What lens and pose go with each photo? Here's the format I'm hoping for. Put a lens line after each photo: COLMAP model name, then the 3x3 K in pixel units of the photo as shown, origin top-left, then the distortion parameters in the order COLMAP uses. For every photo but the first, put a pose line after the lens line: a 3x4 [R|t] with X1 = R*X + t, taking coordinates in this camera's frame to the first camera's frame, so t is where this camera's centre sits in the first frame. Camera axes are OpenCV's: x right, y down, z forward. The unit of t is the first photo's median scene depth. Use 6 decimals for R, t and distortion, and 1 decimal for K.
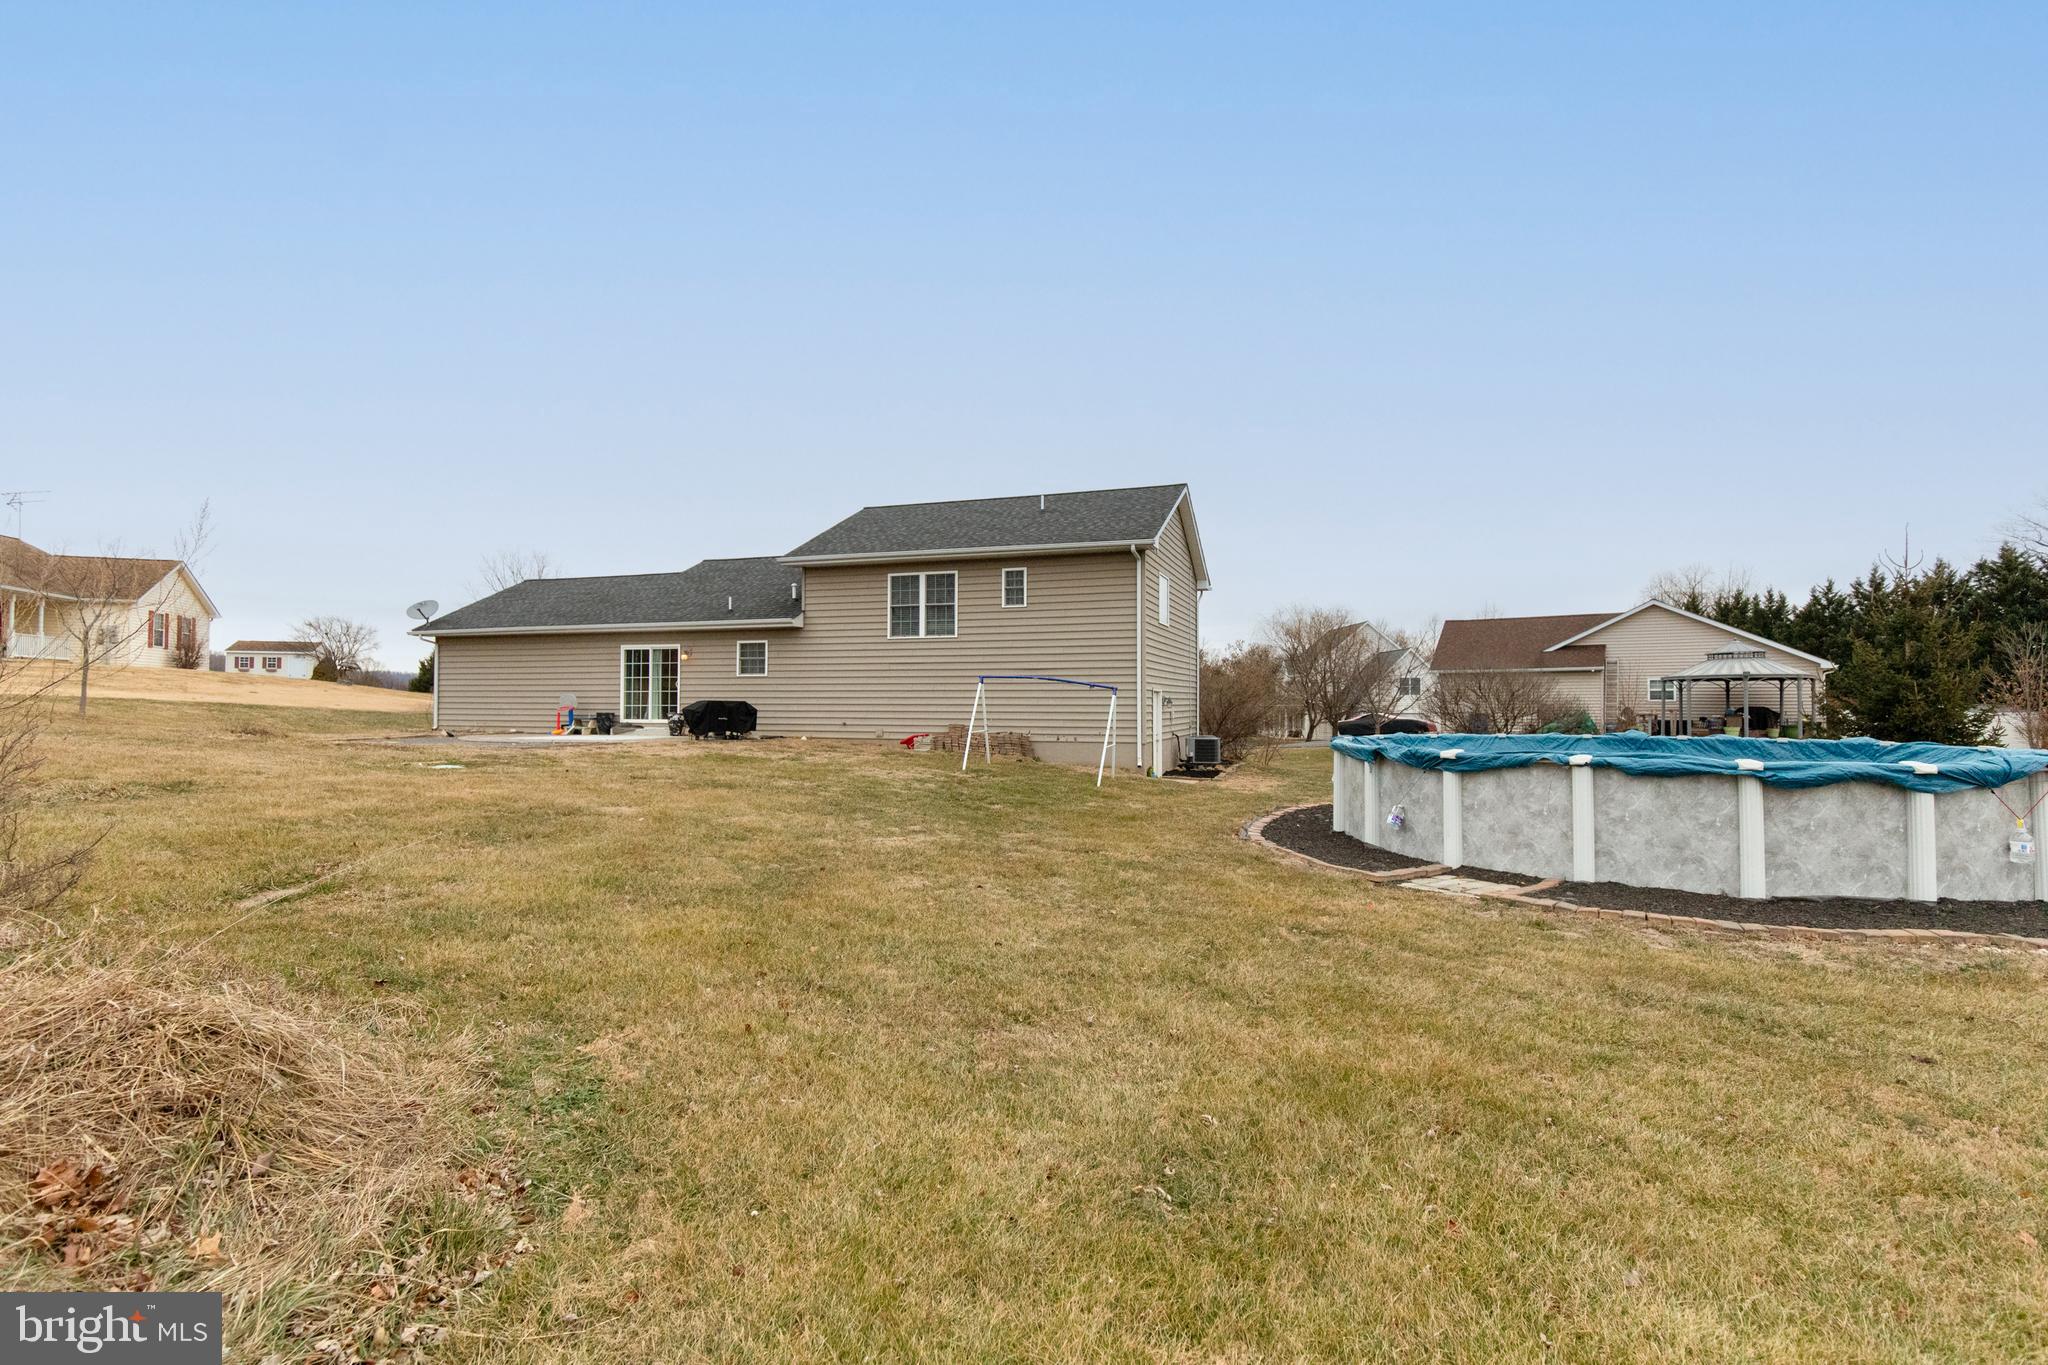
lens RADIAL K [[917.4, 0, 1033.0], [0, 917.4, 684.8], [0, 0, 1]] dist [0.009379, -0.001172]
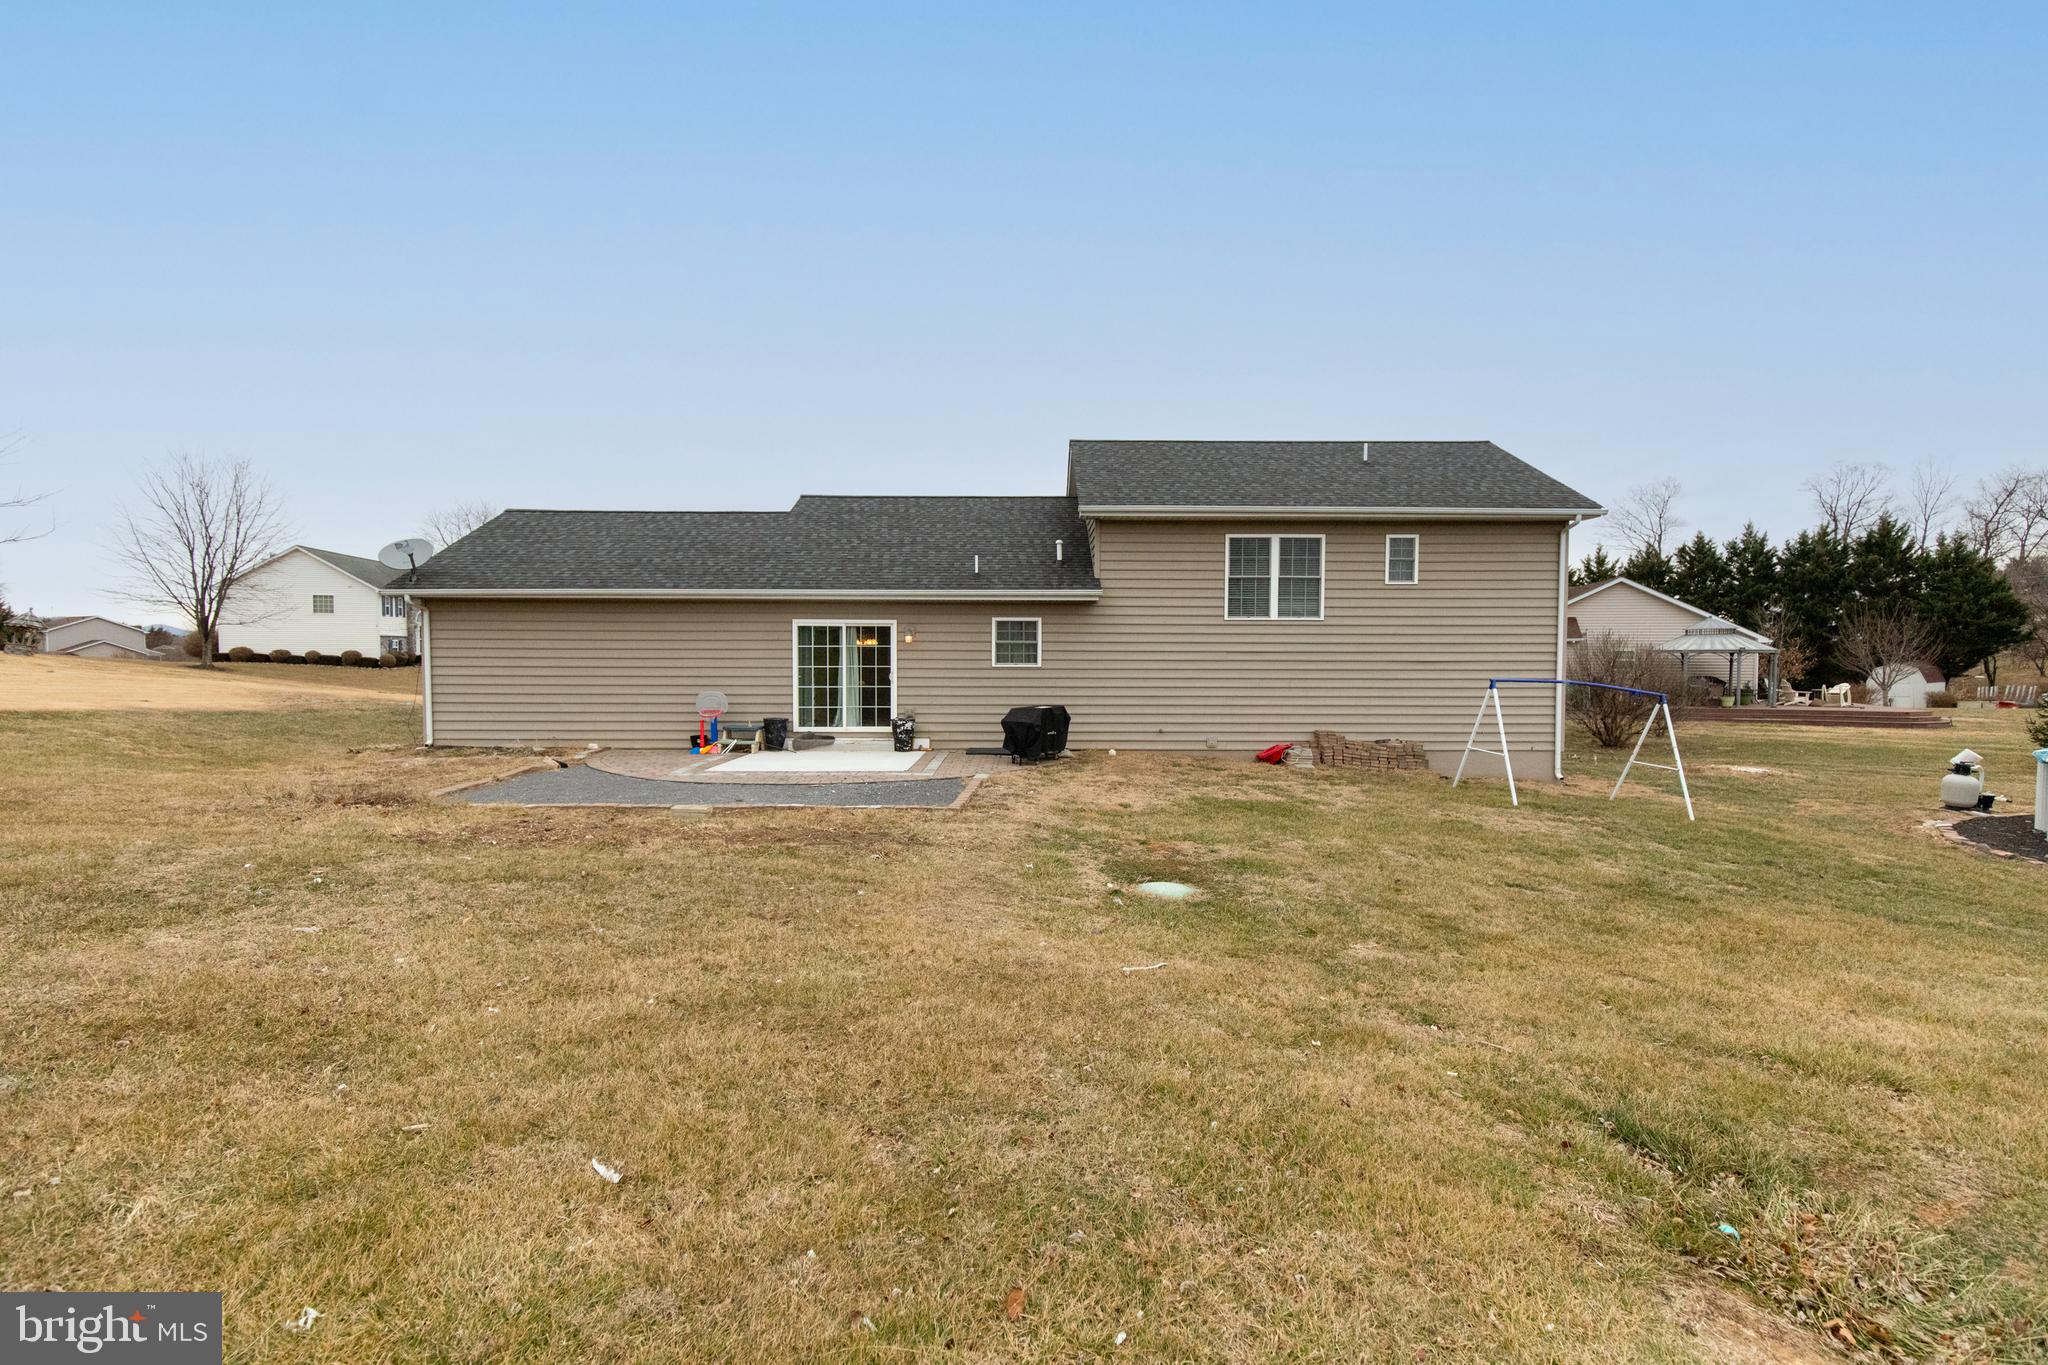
lens RADIAL K [[917.4, 0, 1033.0], [0, 917.4, 684.8], [0, 0, 1]] dist [0.009379, -0.001172]
pose [[0.947192, -0.011600, 0.320457, -0.520096], [-0.006874, 0.998381, 0.056458, -0.035750], [-0.320593, -0.055680, 0.945579, 0.304303]]
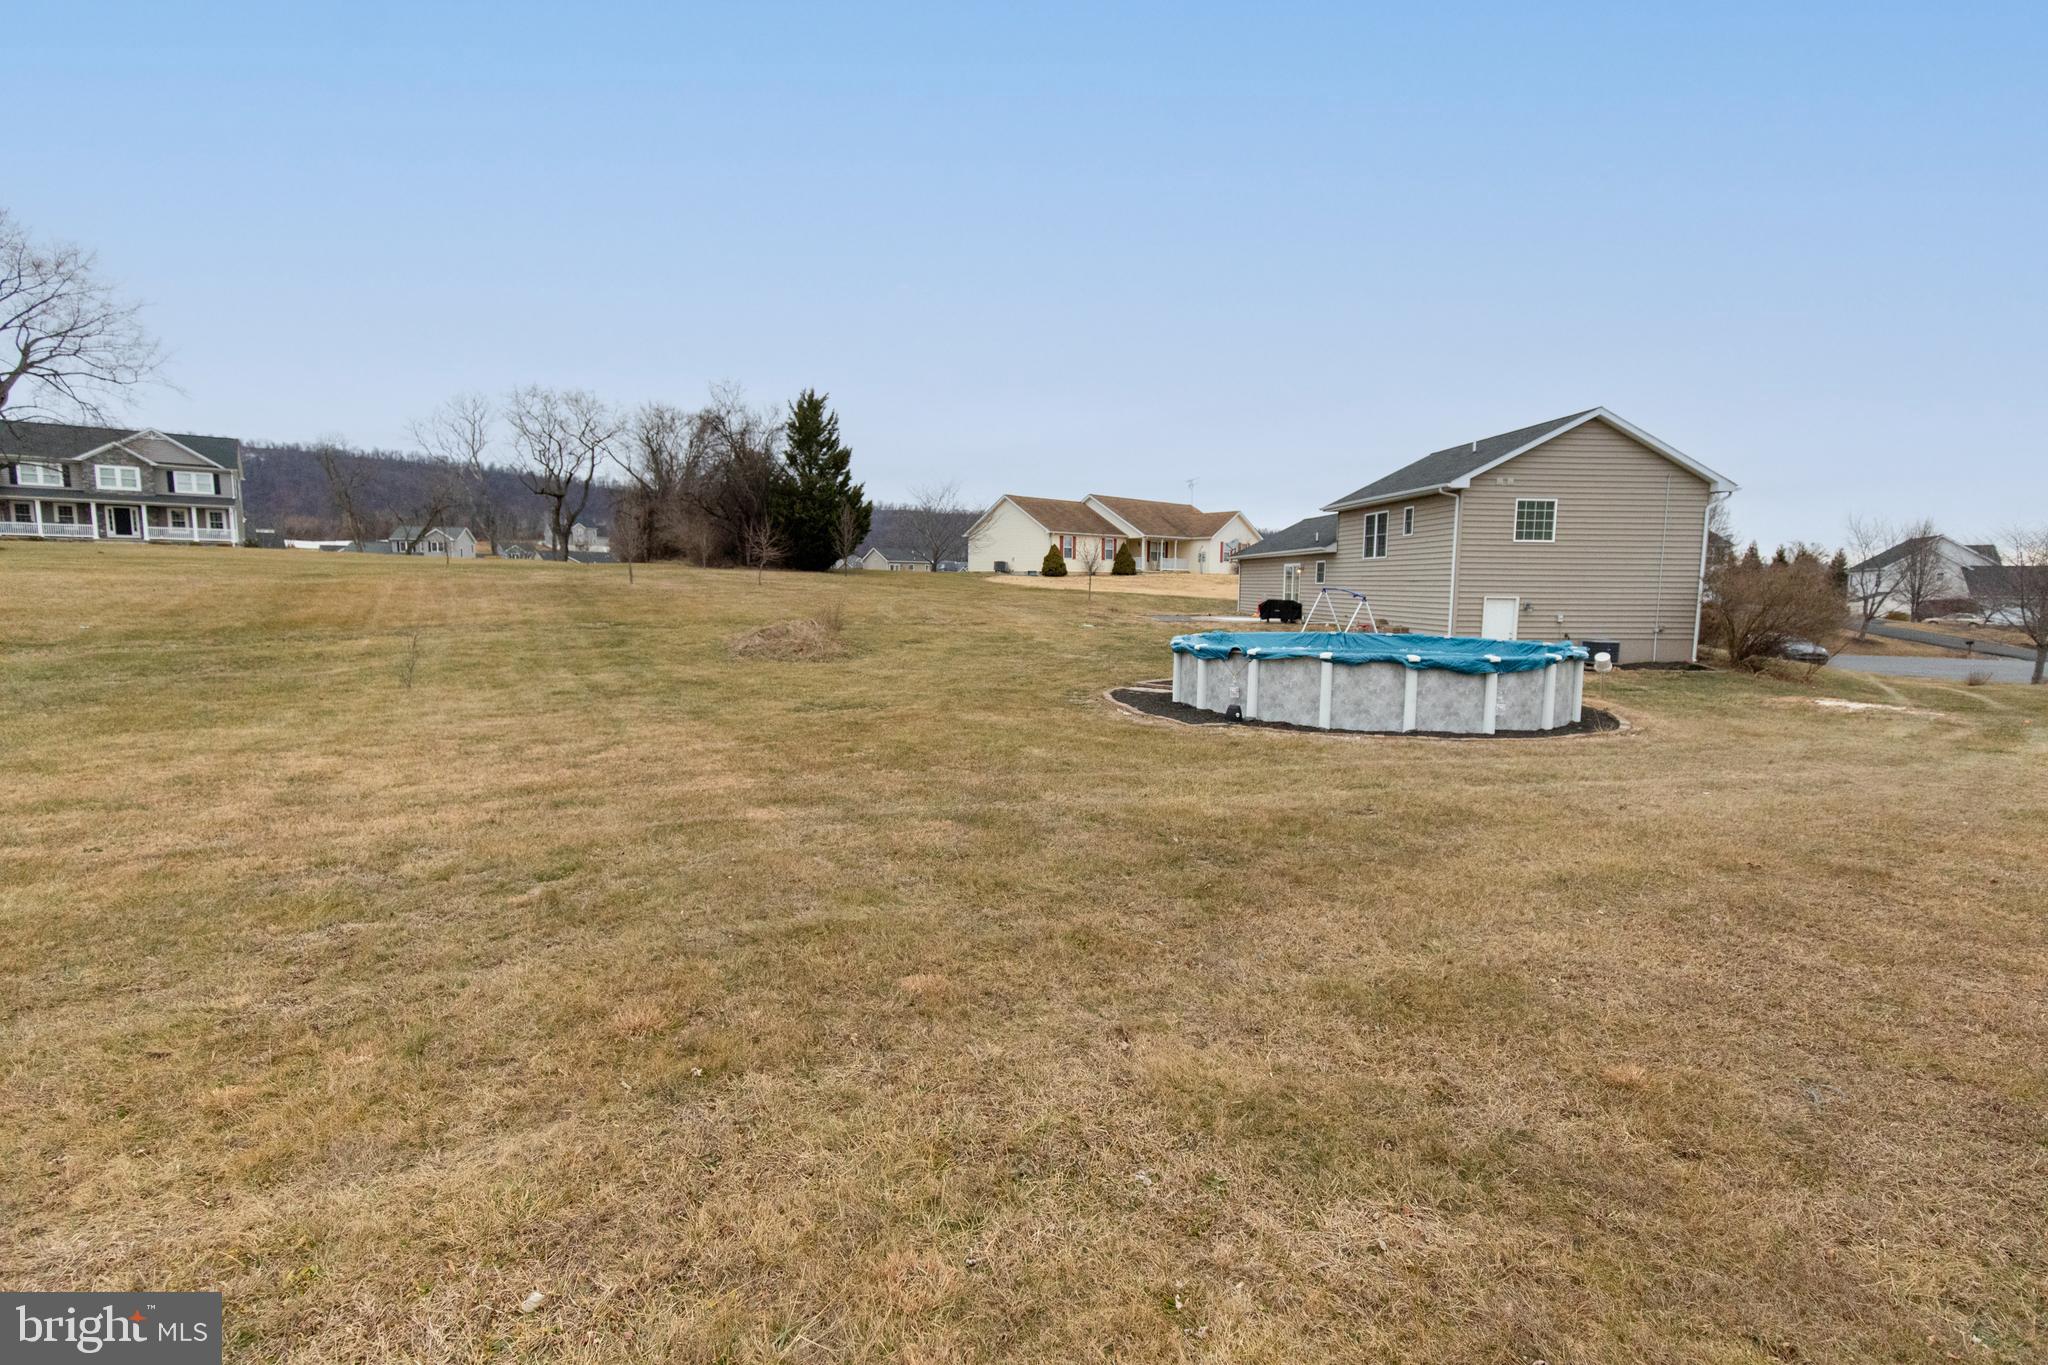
lens RADIAL K [[917.4, 0, 1033.0], [0, 917.4, 684.8], [0, 0, 1]] dist [0.009379, -0.001172]
pose [[0.390192, 0.104263, -0.914811, 0.938183], [0.006741, 0.993218, 0.116075, -0.023384], [0.920709, -0.051458, 0.386843, -0.060386]]
